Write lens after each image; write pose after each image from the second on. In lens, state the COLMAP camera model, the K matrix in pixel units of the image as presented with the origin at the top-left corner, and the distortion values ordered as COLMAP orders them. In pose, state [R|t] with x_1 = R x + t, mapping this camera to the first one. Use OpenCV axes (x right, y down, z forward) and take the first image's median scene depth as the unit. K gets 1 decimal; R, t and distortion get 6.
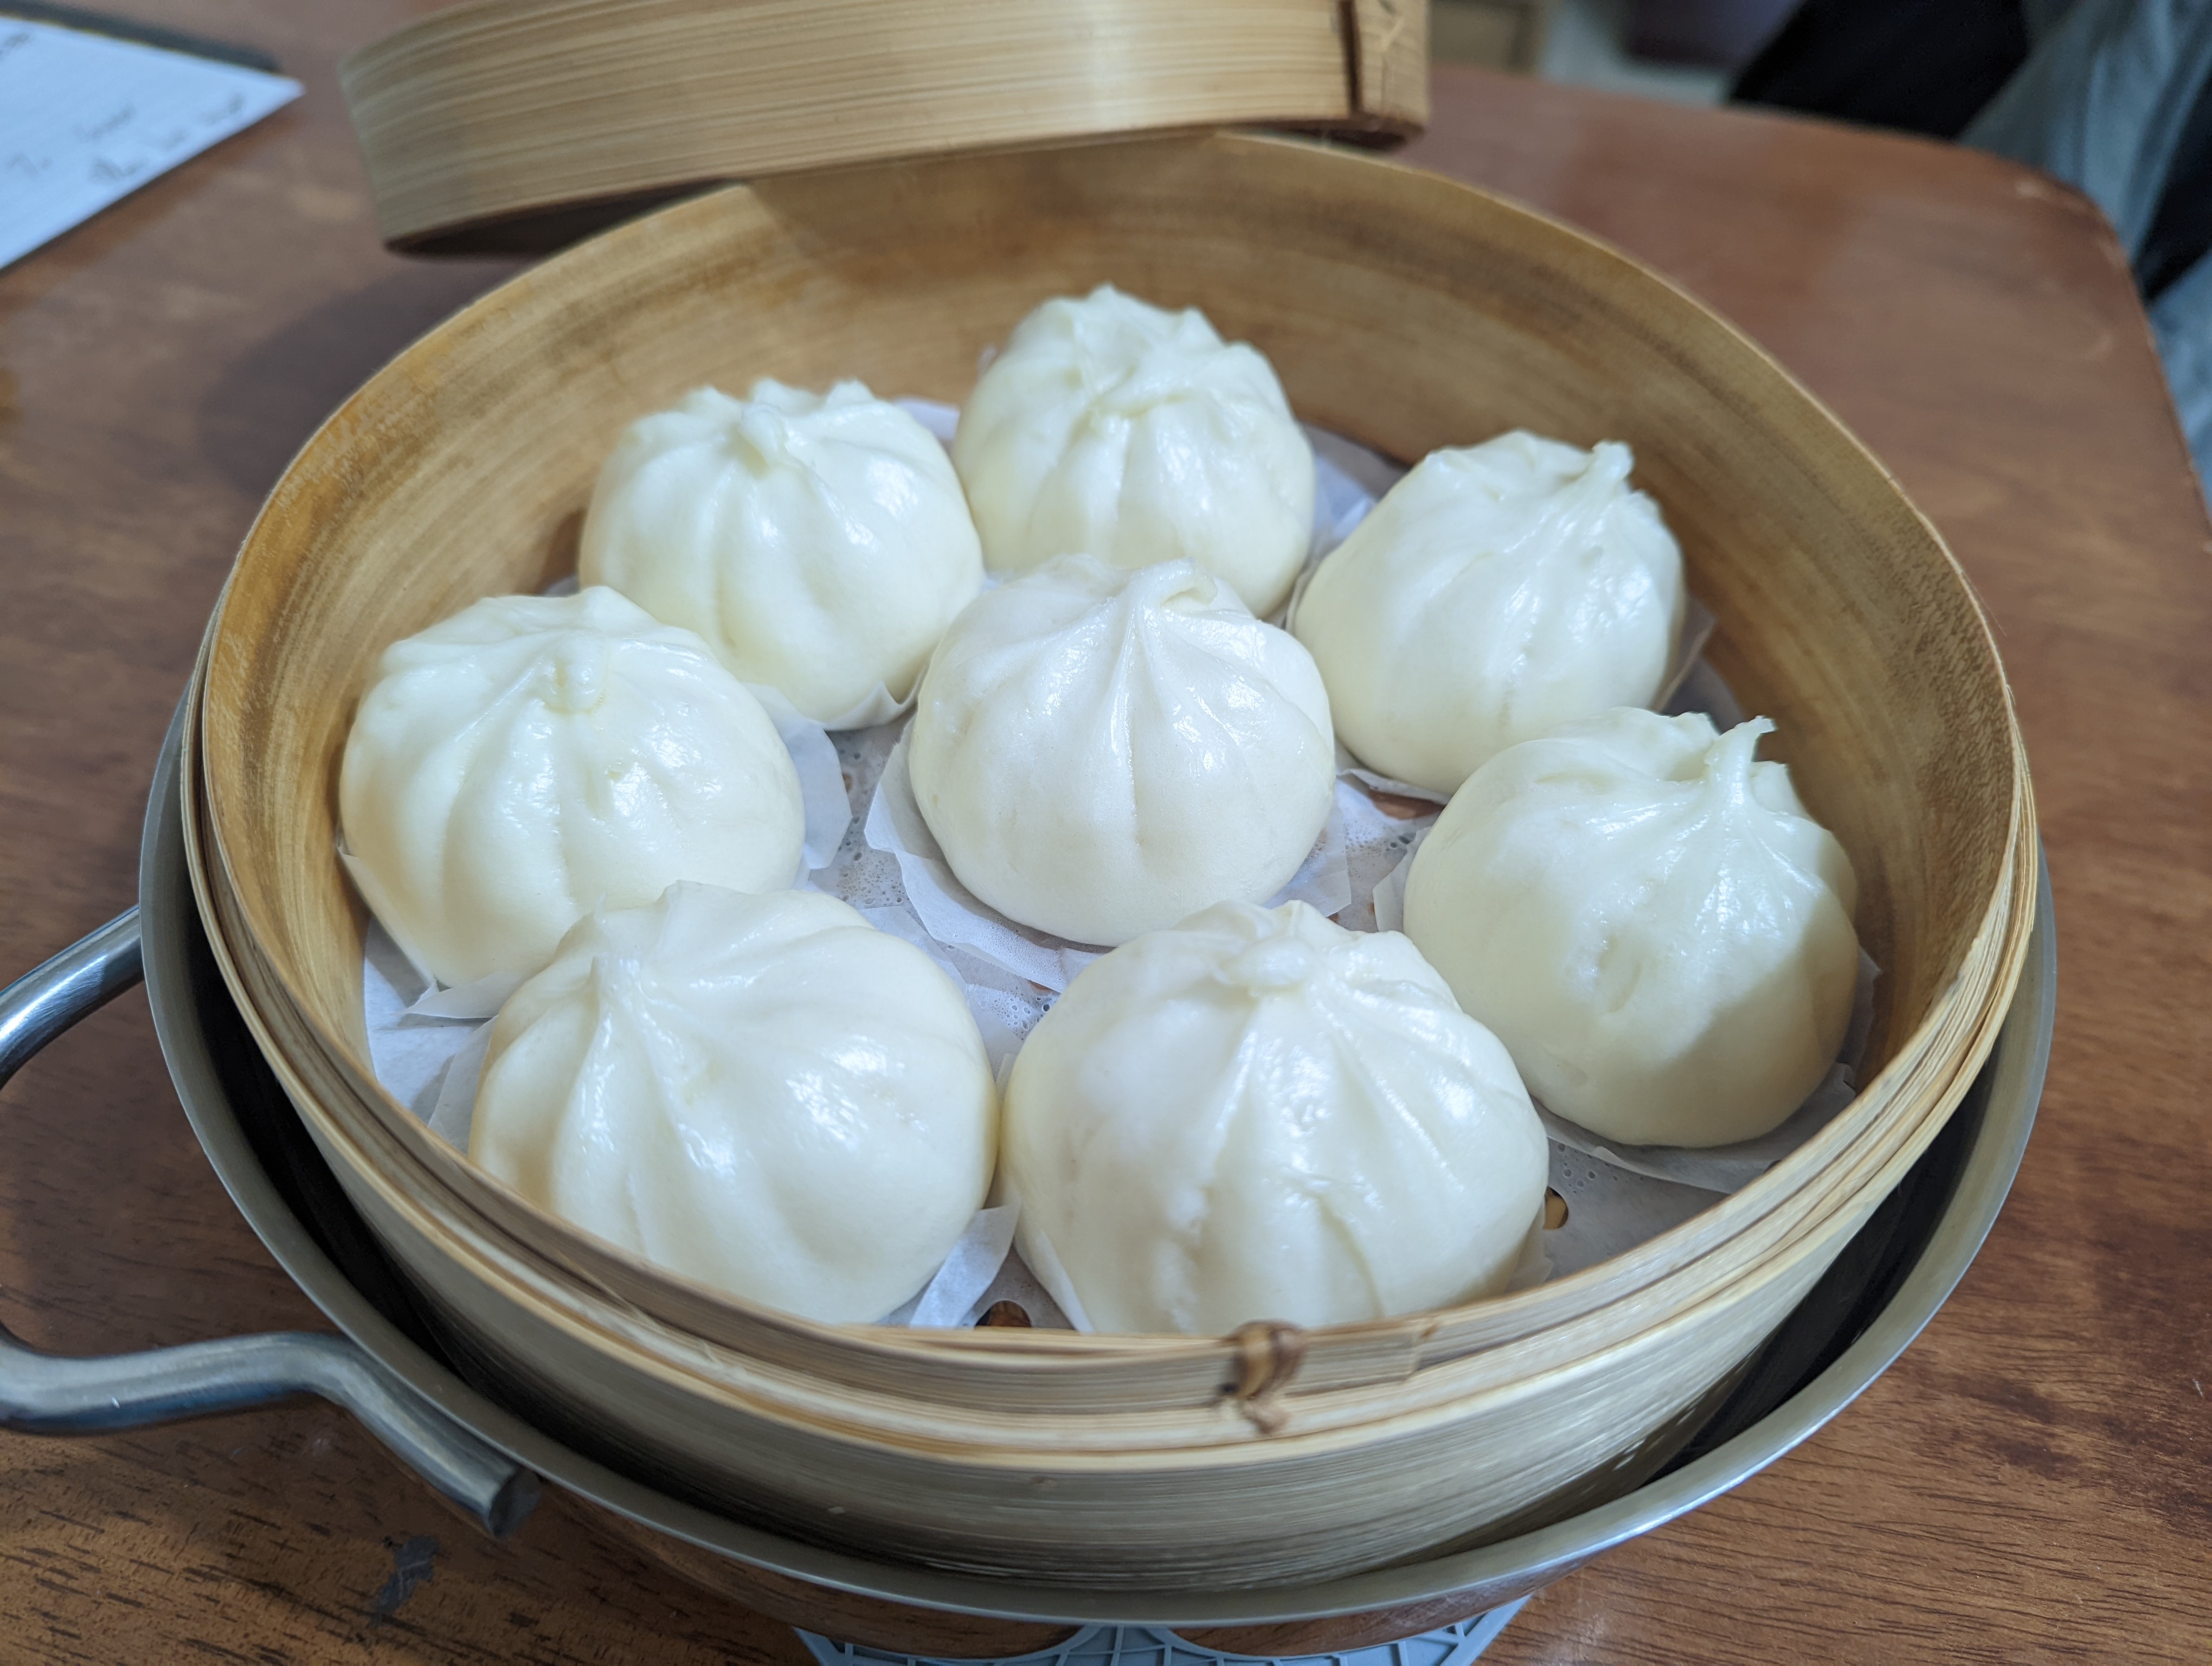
lens RADIAL K [[1805.5, 0, 1106.0], [0, 1805.5, 833.0], [0, 0, 1]] dist [-0.019759, -0.002486]
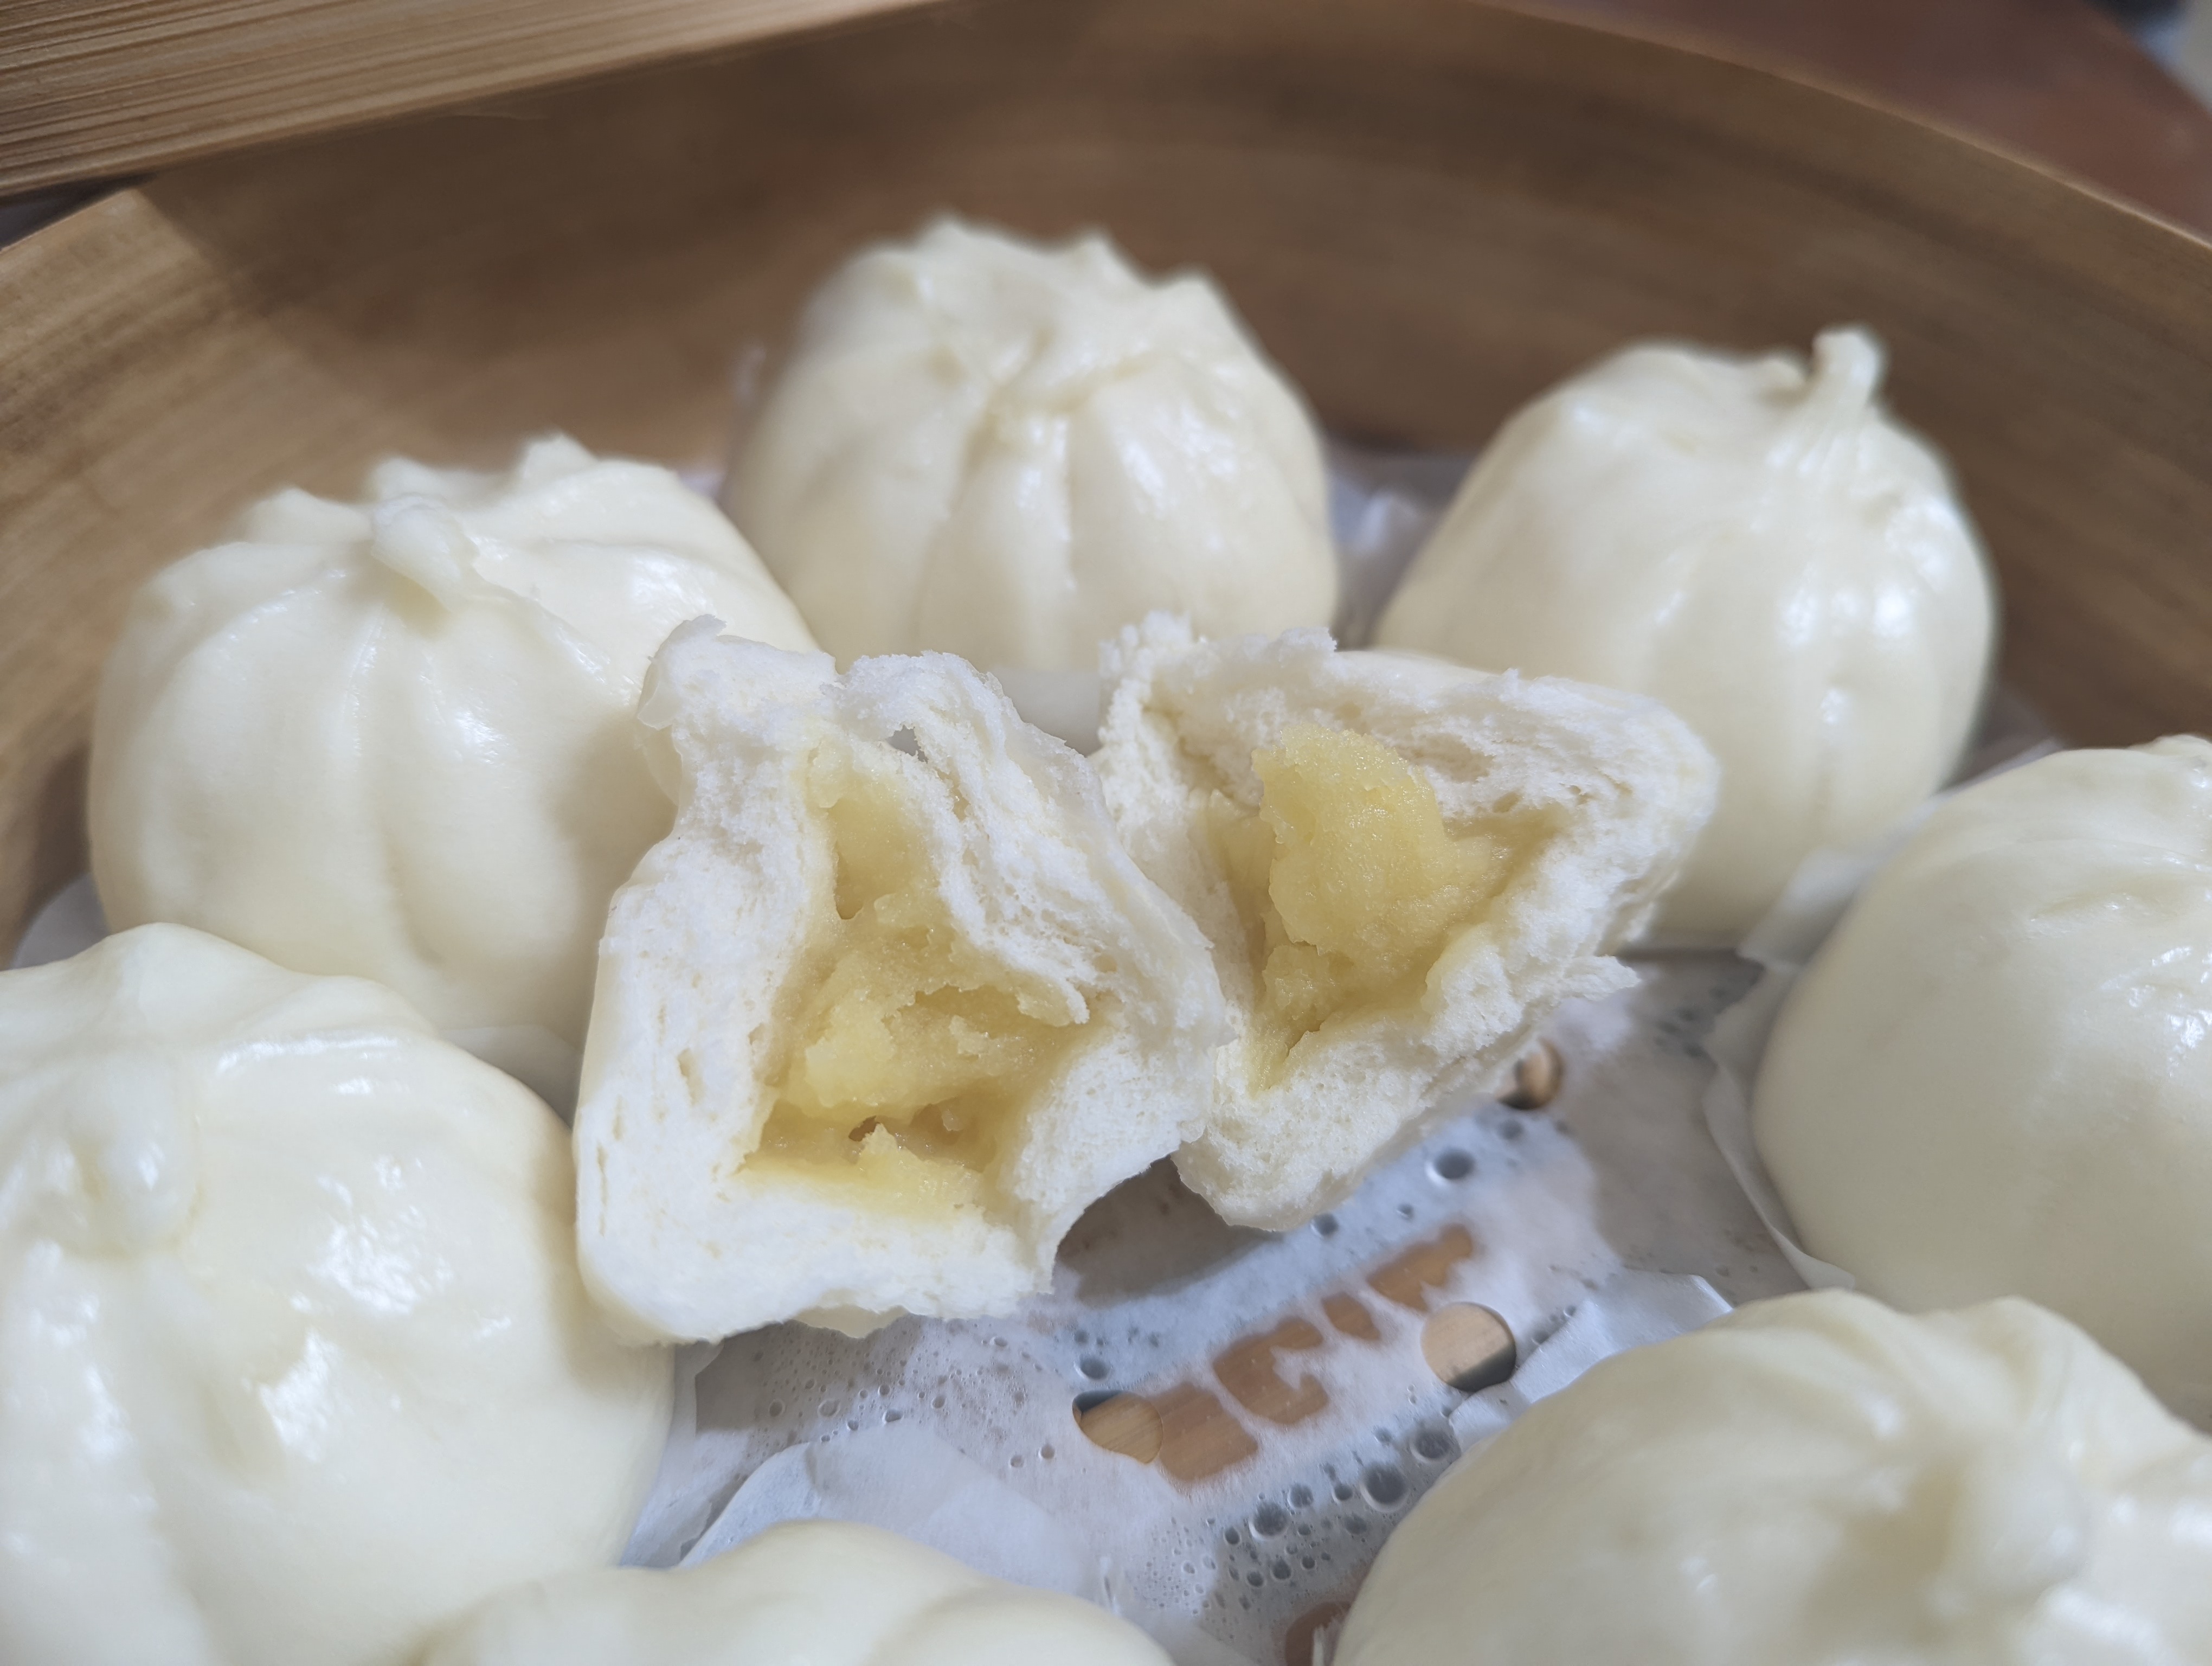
lens RADIAL K [[1807.1, 0, 1112.3], [0, 1807.1, 775.3], [0, 0, 1]] dist [-0.059713, -0.003088]
pose [[0.953812, -0.201007, 0.223247, -0.132761], [0.214372, 0.976048, -0.037084, -0.100862], [-0.210446, 0.083229, 0.974056, 0.484923]]
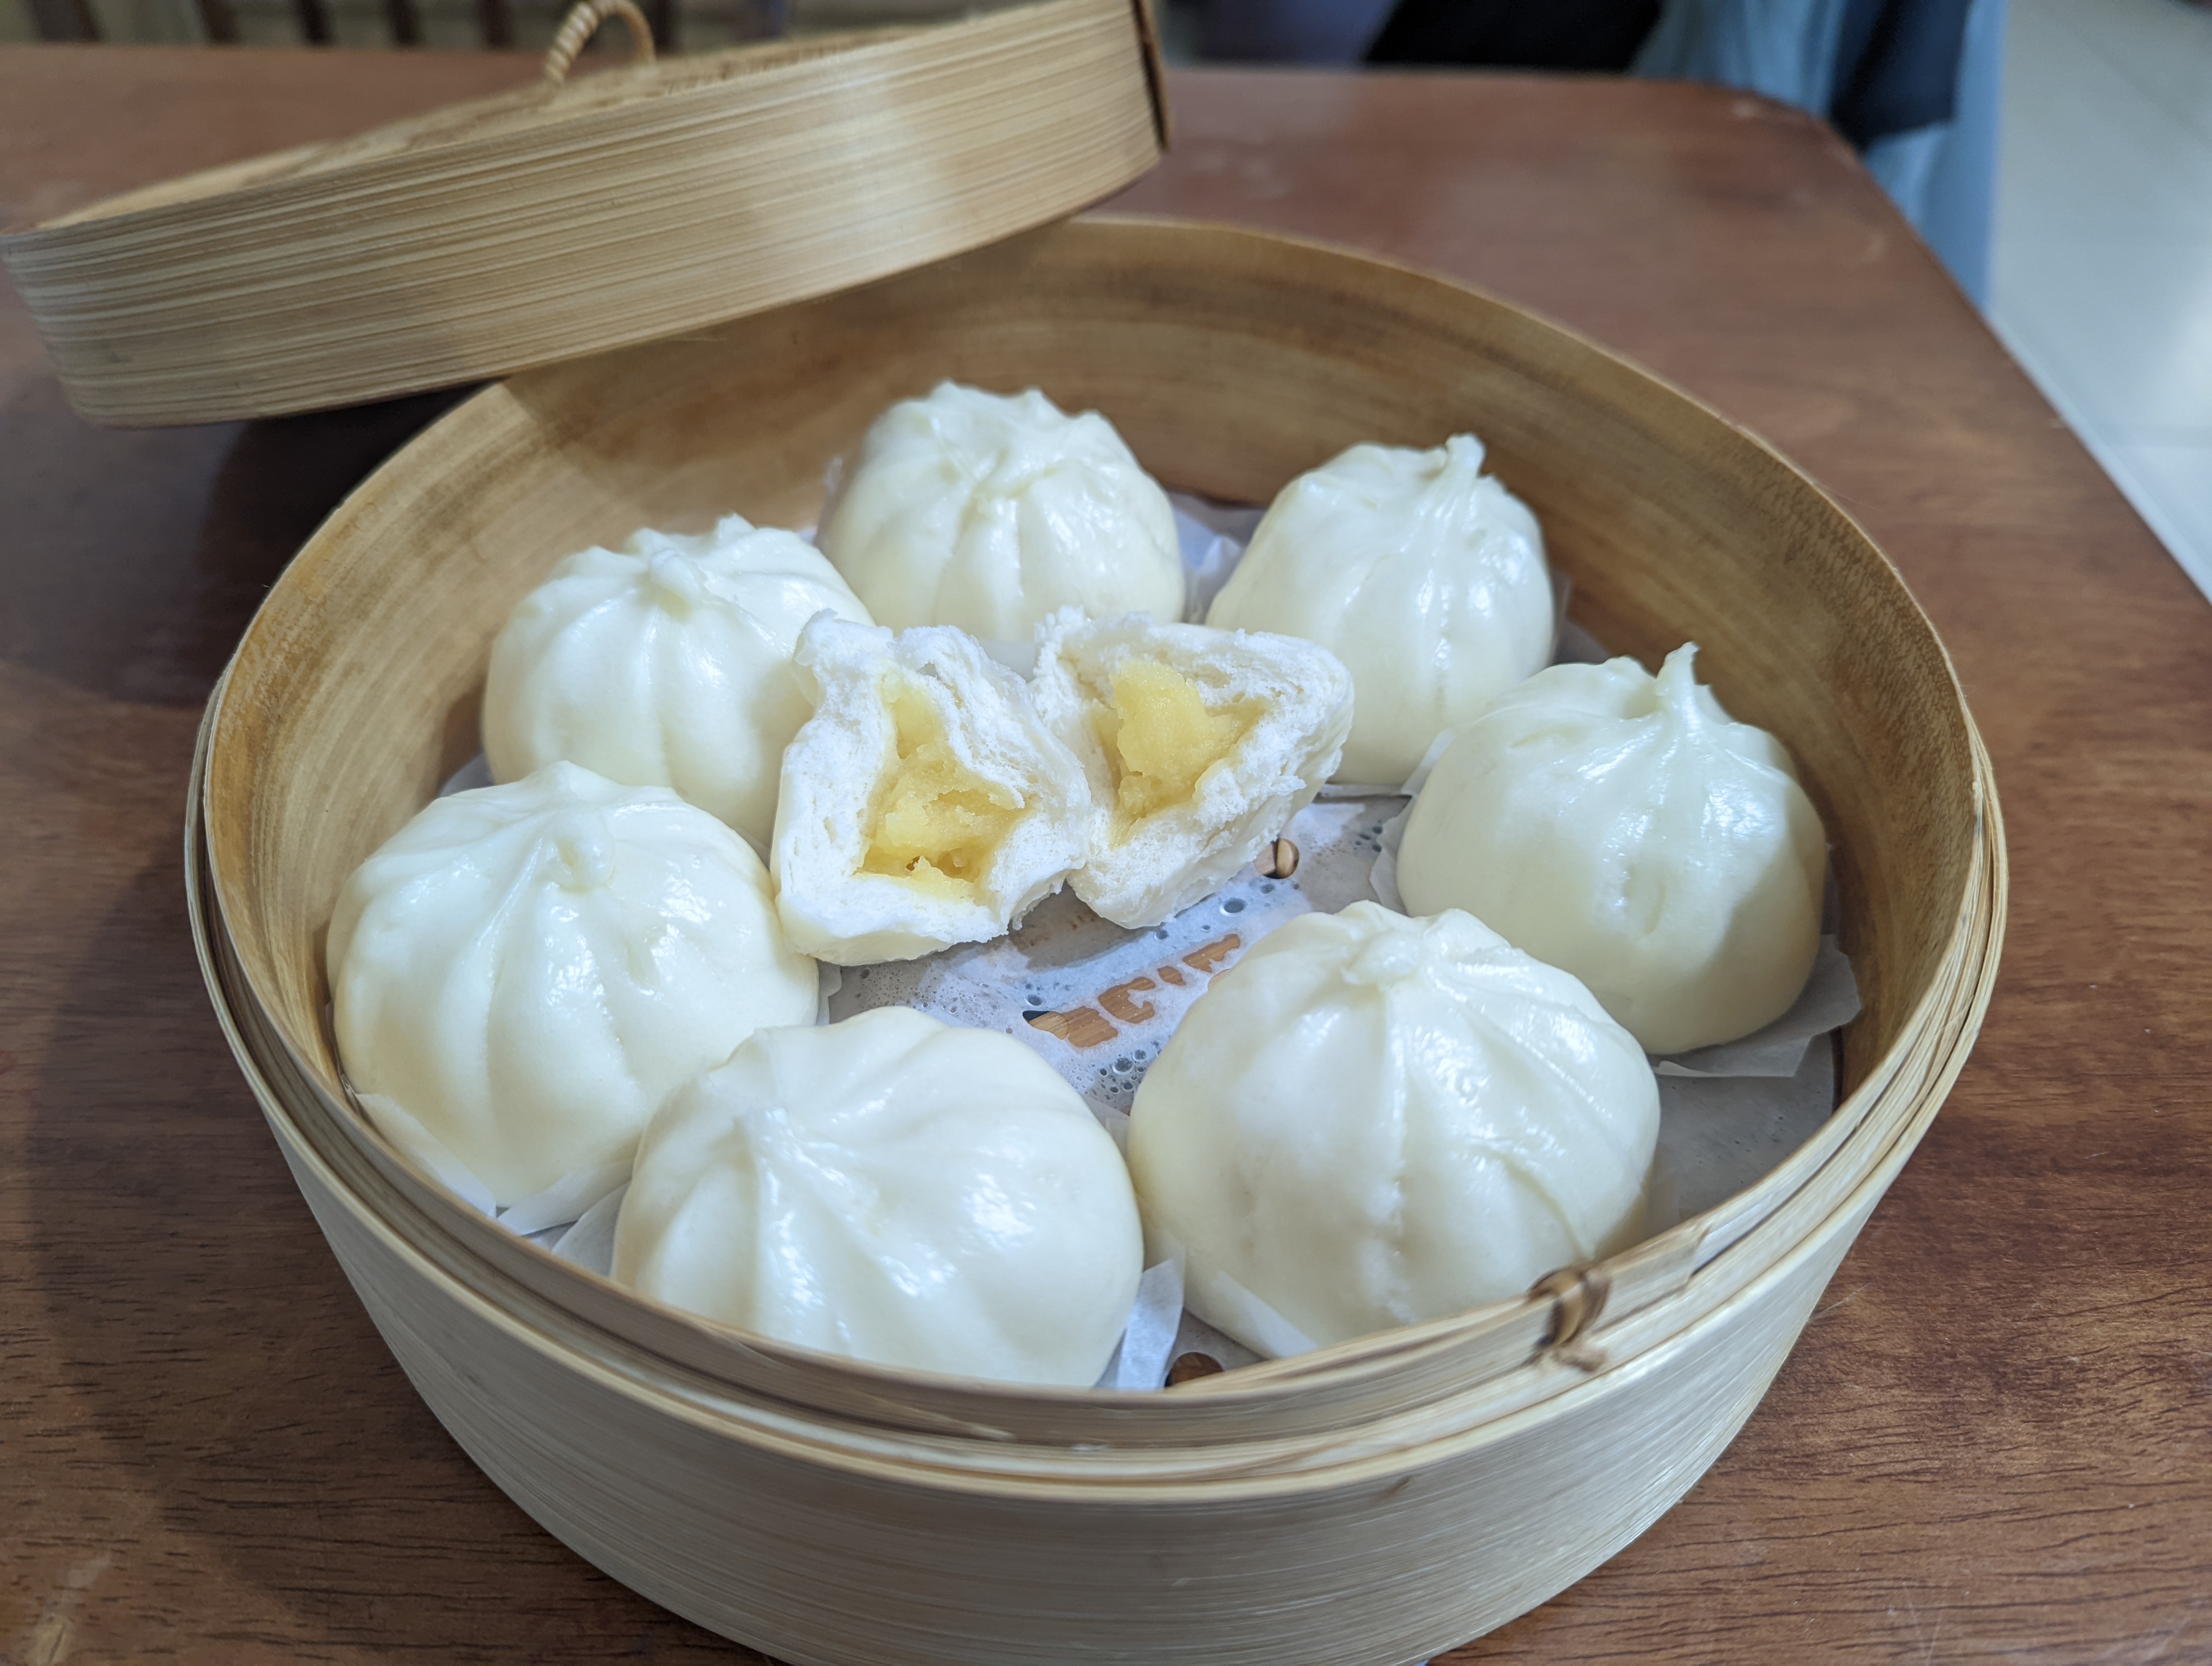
lens RADIAL K [[1771.8, 0, 1106.0], [0, 1771.8, 833.0], [0, 0, 1]] dist [-0.009230, 0.006698]
pose [[0.952962, -0.222199, 0.206133, -0.202606], [0.232517, 0.972219, -0.026946, -0.005207], [-0.194419, 0.073608, 0.978153, 0.017911]]
